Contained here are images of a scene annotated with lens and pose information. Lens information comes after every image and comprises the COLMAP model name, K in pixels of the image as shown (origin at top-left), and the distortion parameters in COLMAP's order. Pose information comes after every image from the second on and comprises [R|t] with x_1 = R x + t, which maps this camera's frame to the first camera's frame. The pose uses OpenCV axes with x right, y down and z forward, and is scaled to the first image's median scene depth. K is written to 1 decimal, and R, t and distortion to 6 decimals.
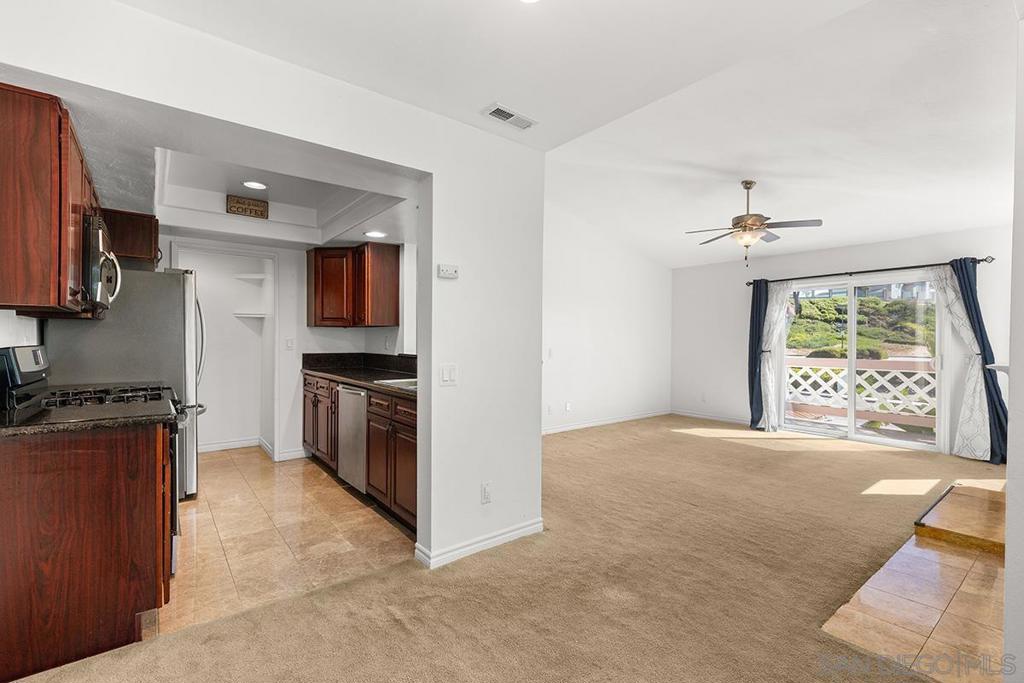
lens RADIAL K [[462.3, 0, 514.0], [0, 462.3, 343.8], [0, 0, 1]] dist [0.014529, 0.000039]
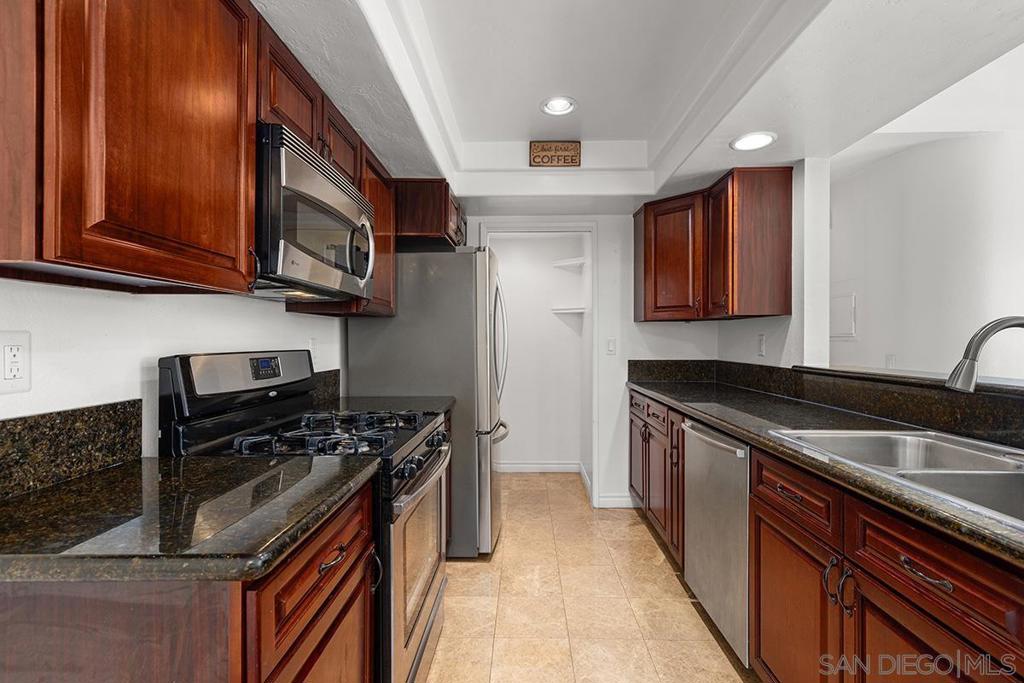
lens RADIAL K [[462.3, 0, 514.2], [0, 462.3, 340.9], [0, 0, 1]] dist [0.014529, 0.000039]
pose [[0.776073, -0.003762, -0.630631, -0.161904], [-0.000417, 0.999979, -0.006478, -0.003601], [0.630643, 0.005290, 0.776055, 0.380066]]
